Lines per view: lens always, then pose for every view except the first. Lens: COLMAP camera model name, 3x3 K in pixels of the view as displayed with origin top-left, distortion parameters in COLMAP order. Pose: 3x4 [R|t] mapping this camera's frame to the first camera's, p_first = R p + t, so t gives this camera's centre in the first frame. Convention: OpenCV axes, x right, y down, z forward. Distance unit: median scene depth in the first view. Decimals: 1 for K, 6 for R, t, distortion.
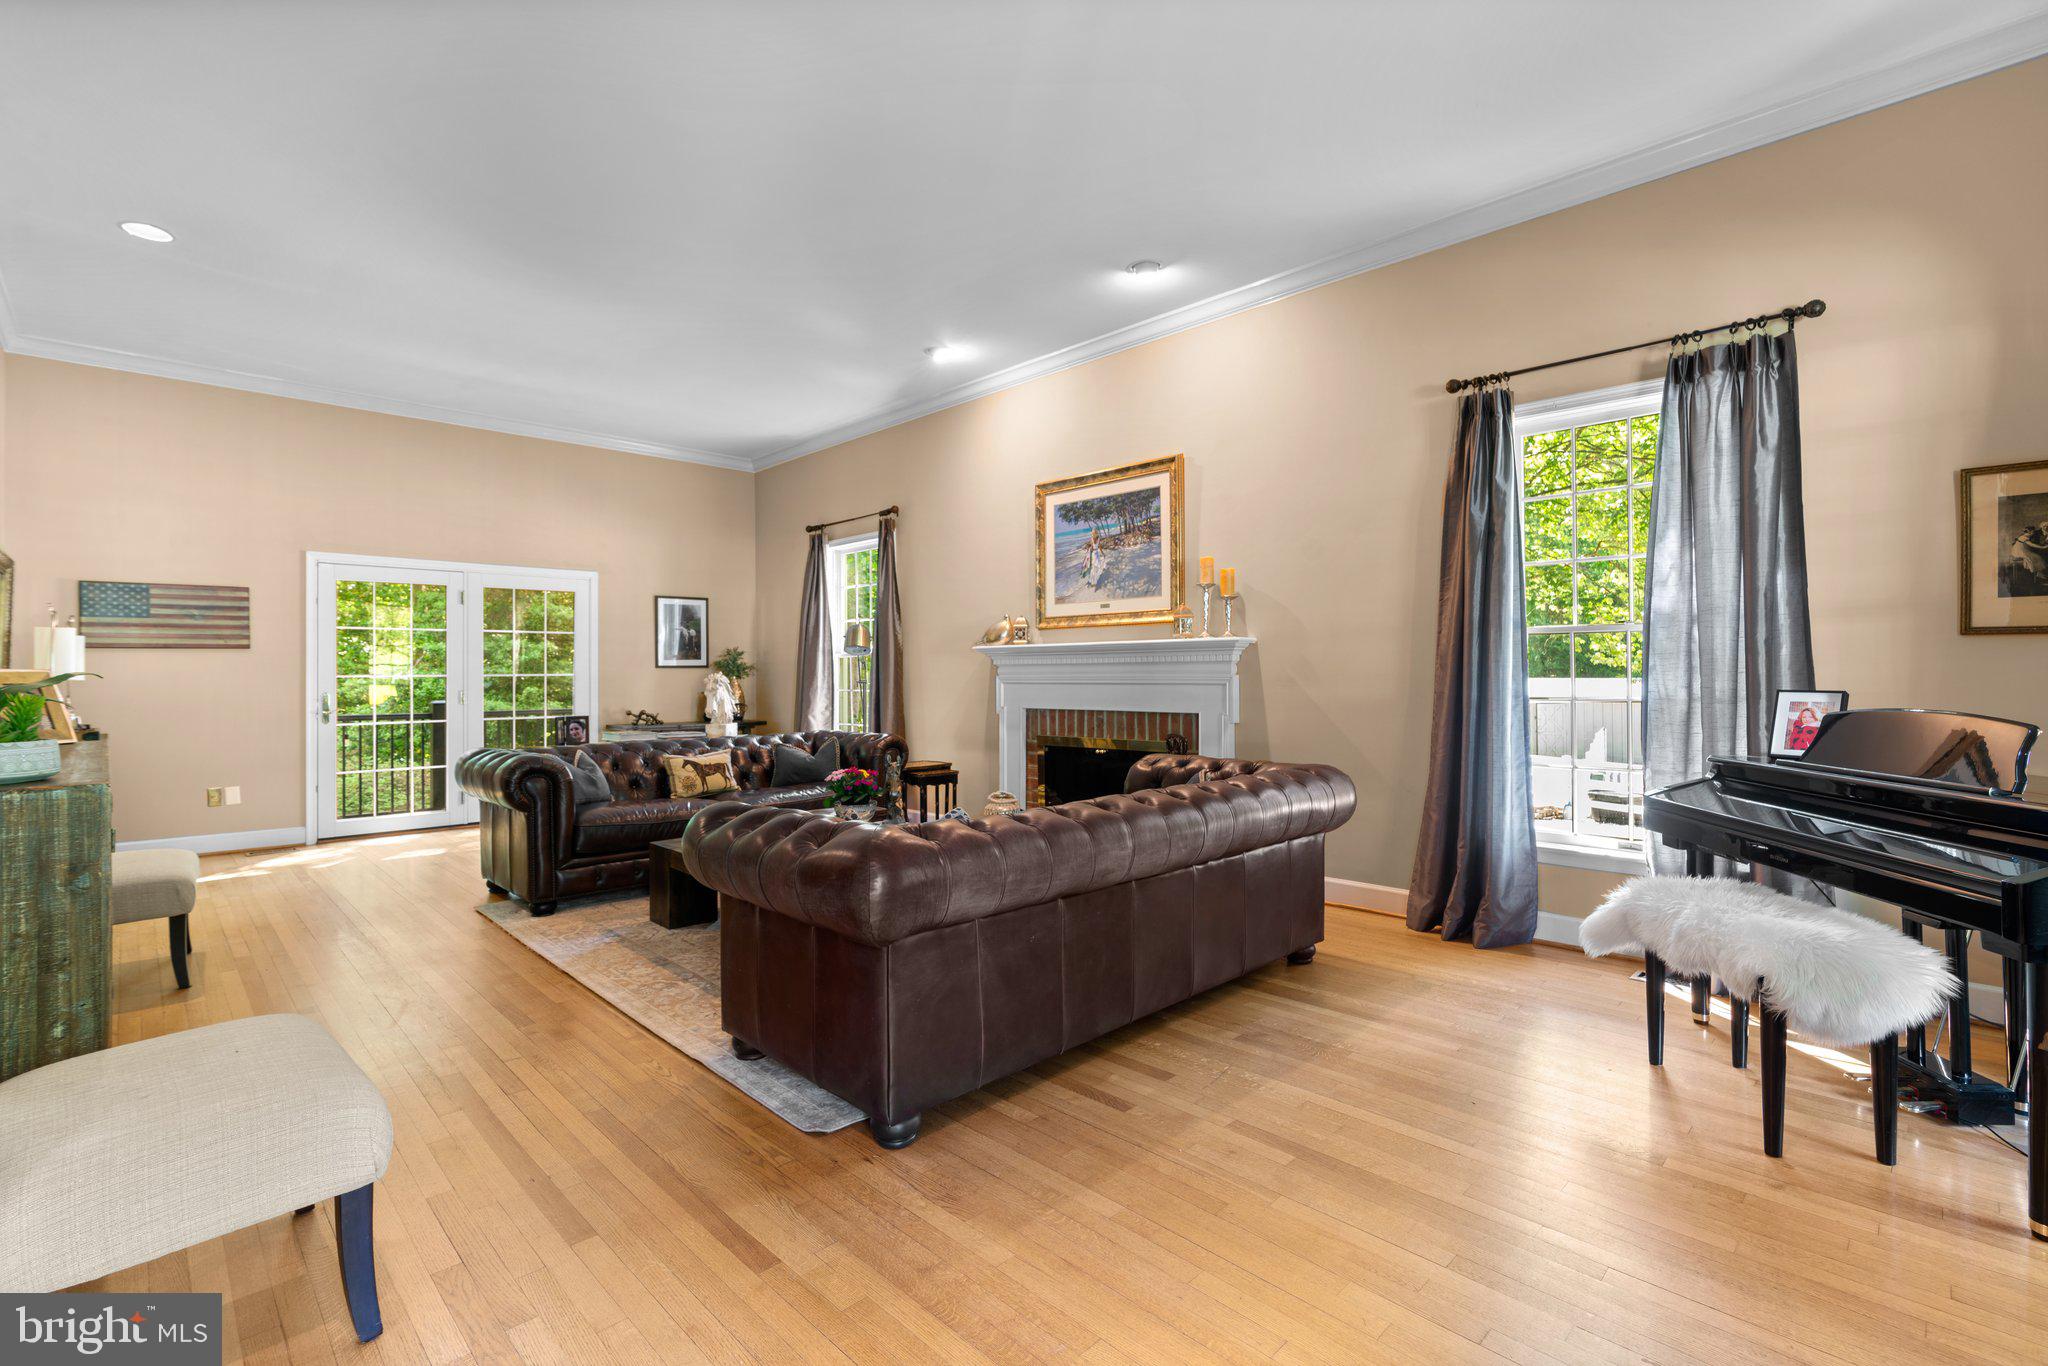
lens RADIAL K [[929.2, 0, 1024.9], [0, 929.2, 674.0], [0, 0, 1]] dist [-0.000677, 0.001376]
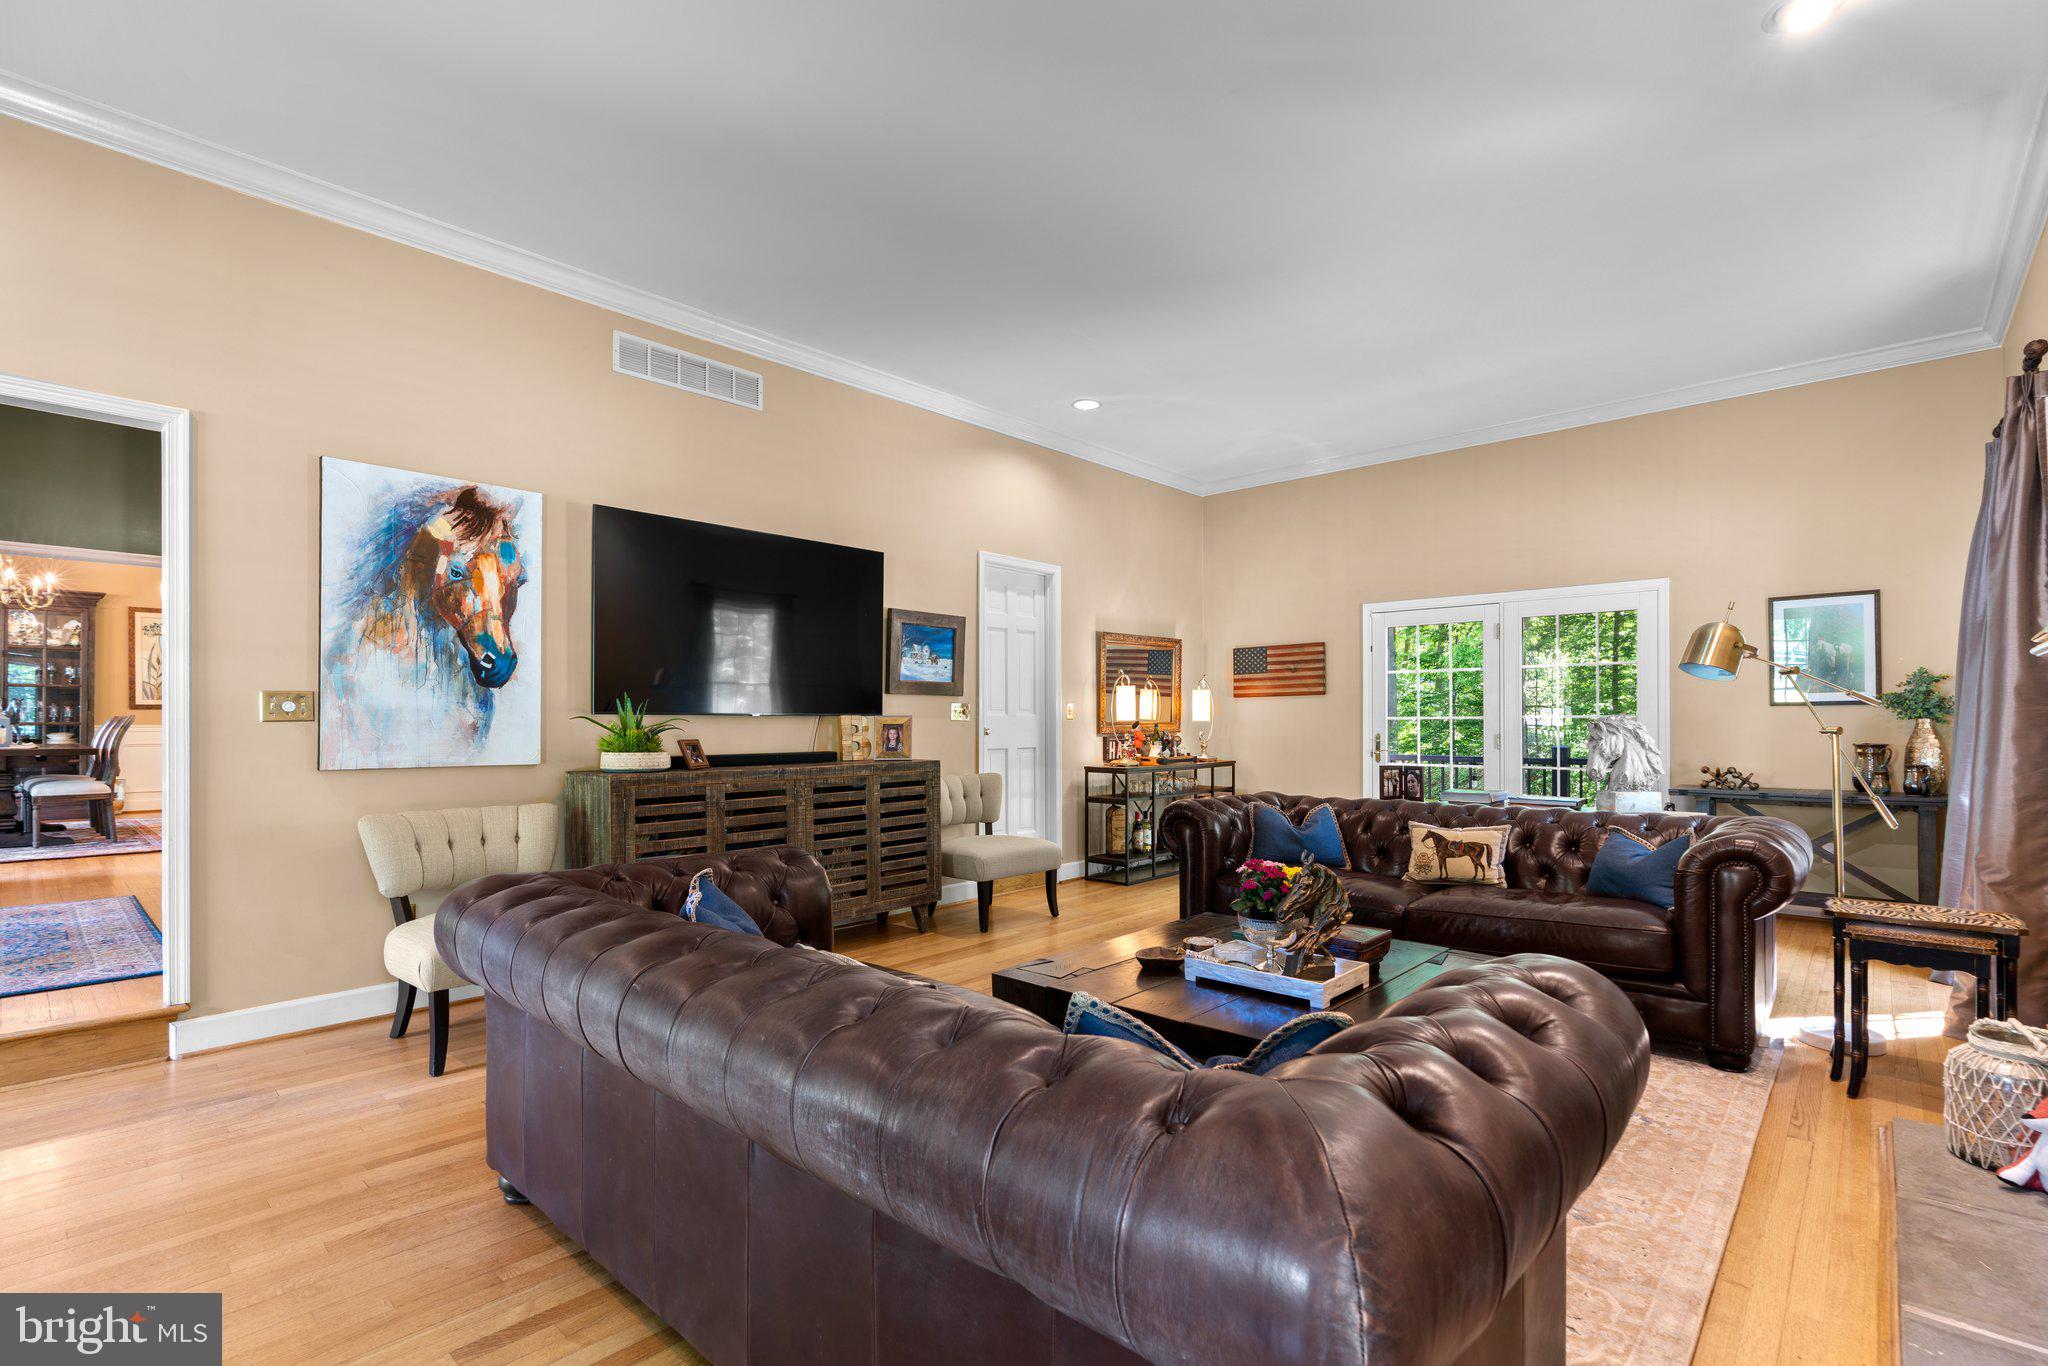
lens RADIAL K [[935.8, 0, 1013.0], [0, 935.8, 716.1], [0, 0, 1]] dist [-0.002182, 0.000166]
pose [[0.033138, -0.000910, -0.999450, 0.350051], [-0.000206, 1.000000, -0.000918, 0.000968], [0.999451, 0.000237, 0.033138, 0.602082]]
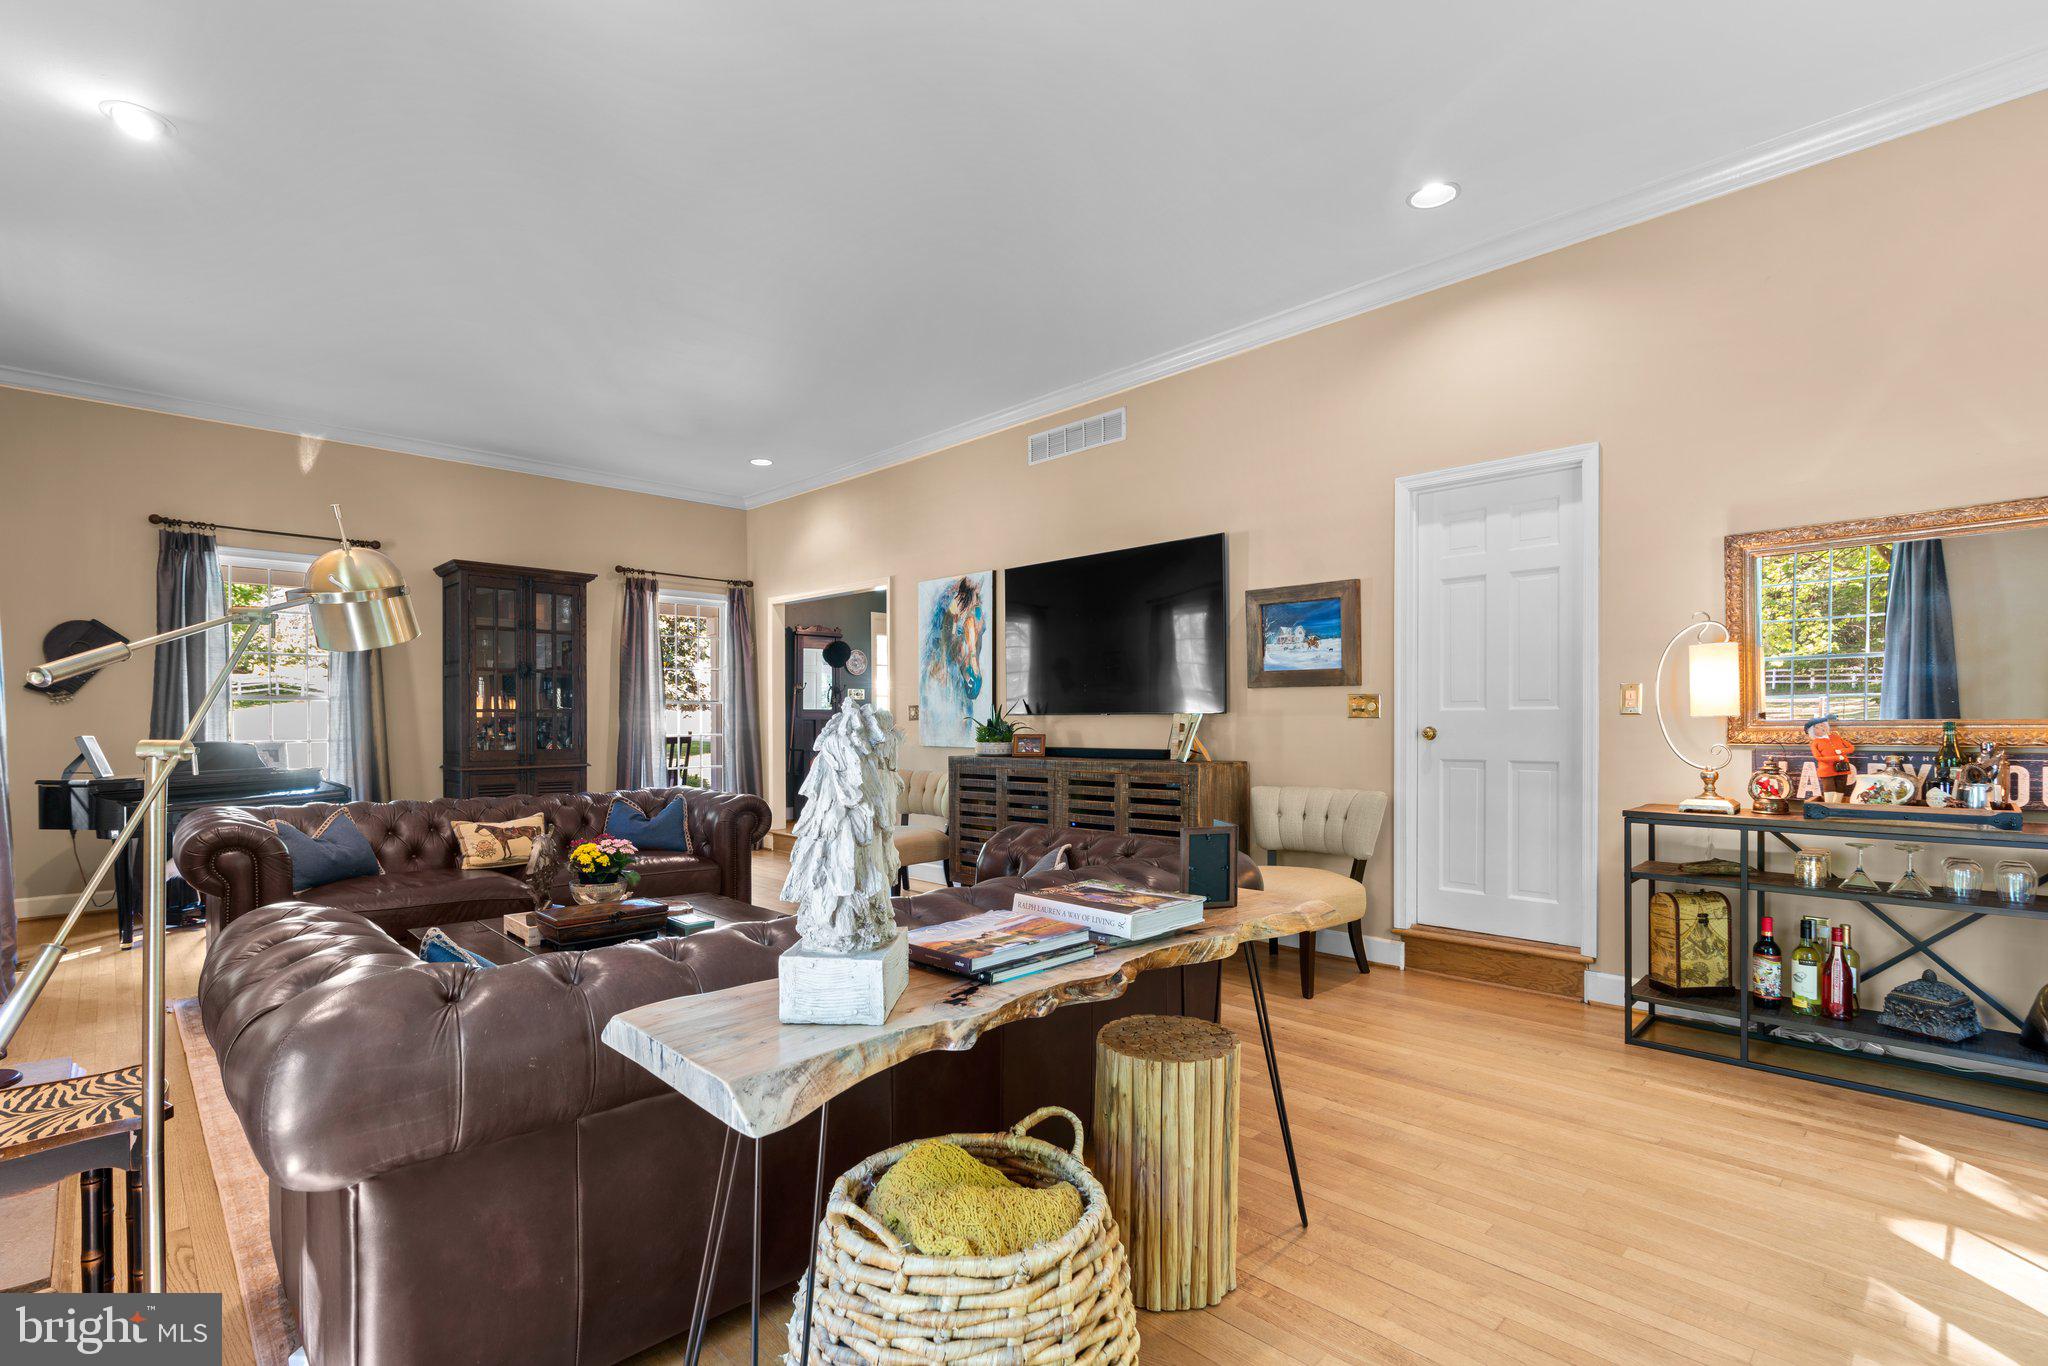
lens RADIAL K [[935.8, 0, 1013.0], [0, 935.8, 716.1], [0, 0, 1]] dist [-0.002182, 0.000166]
pose [[-0.999970, 0.007697, -0.000479, -0.401003], [0.007699, 0.999960, -0.004625, 0.004765], [0.000444, -0.004629, -0.999989, 1.352942]]
